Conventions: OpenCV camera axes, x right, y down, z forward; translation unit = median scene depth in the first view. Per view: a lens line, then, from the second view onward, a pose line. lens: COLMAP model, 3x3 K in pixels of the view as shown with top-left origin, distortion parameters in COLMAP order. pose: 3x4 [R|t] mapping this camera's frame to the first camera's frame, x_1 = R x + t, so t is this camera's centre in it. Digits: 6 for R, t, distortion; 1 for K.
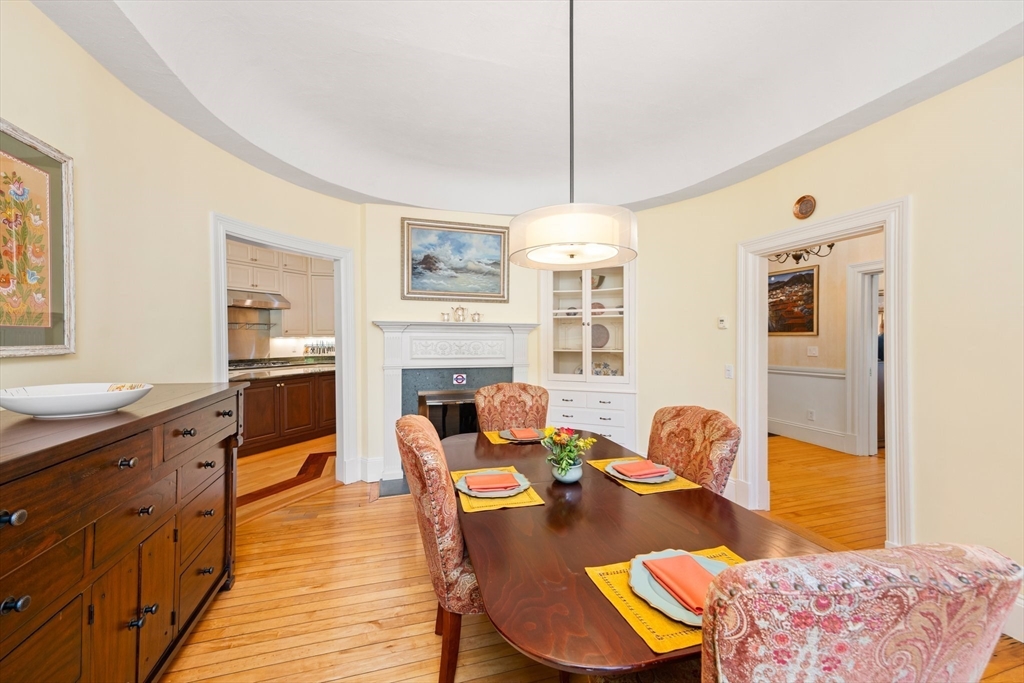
lens RADIAL K [[406.7, 0, 510.2], [0, 406.7, 341.9], [0, 0, 1]] dist [-0.000043, 0.000183]
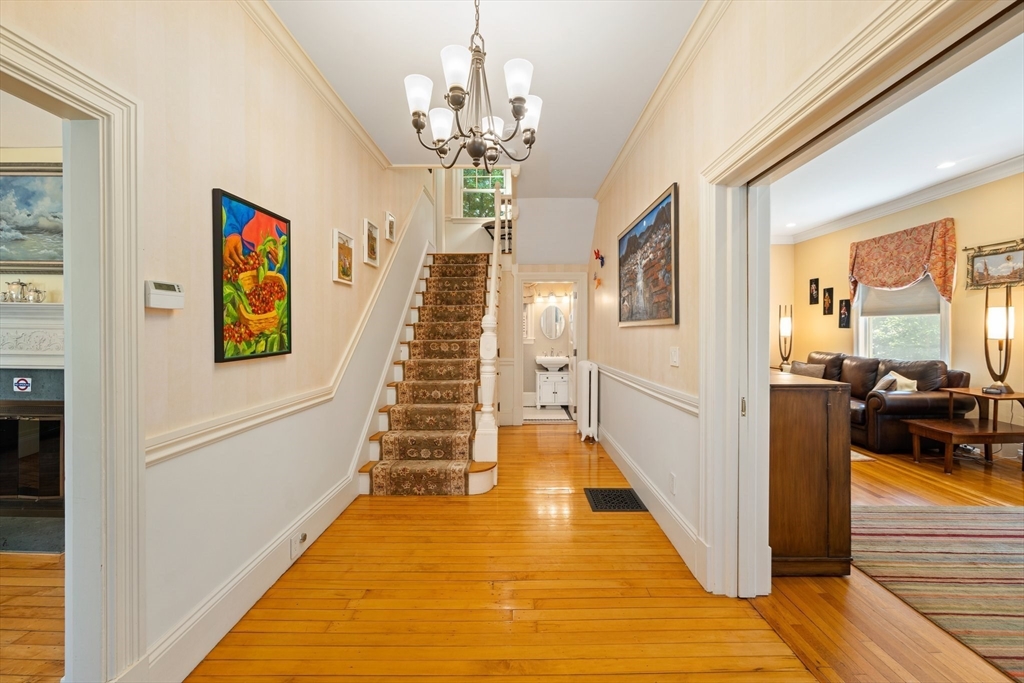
lens RADIAL K [[406.7, 0, 514.5], [0, 406.7, 336.7], [0, 0, 1]] dist [-0.000043, 0.000183]
pose [[0.954634, 0.007265, -0.297694, 0.901105], [-0.009615, 0.999933, -0.006430, 0.005184], [0.297628, 0.009001, 0.954640, 0.584639]]
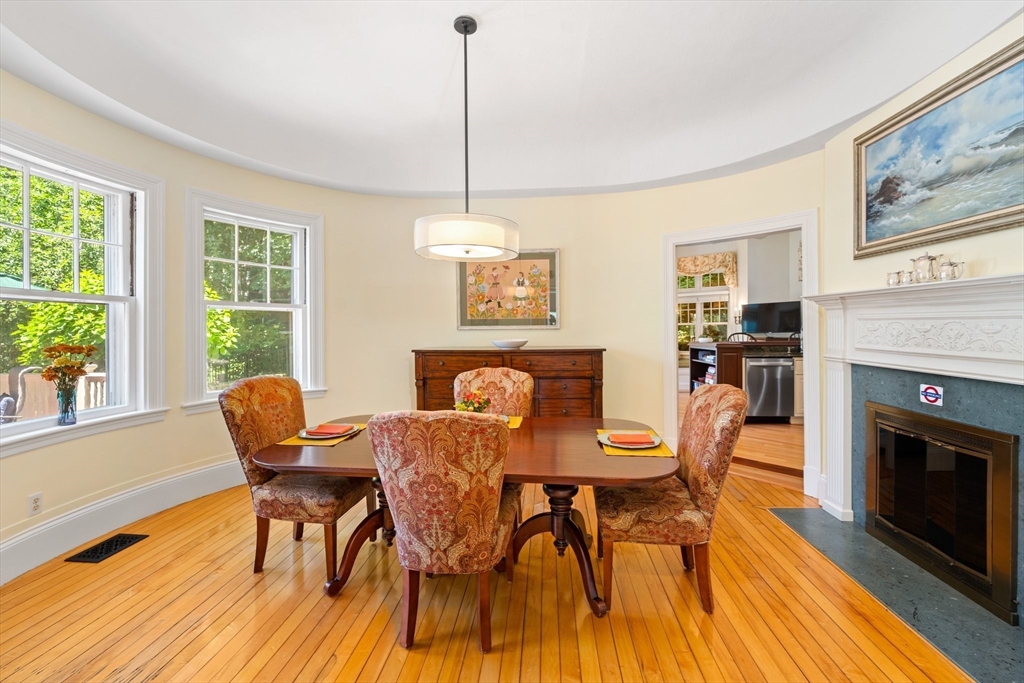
lens RADIAL K [[406.7, 0, 513.2], [0, 406.7, 329.2], [0, 0, 1]] dist [-0.000043, 0.000183]
pose [[-0.369127, 0.012808, -0.929291, 0.556000], [0.002026, 0.999914, 0.012977, 0.000320], [0.929377, 0.002908, -0.369121, 0.700226]]
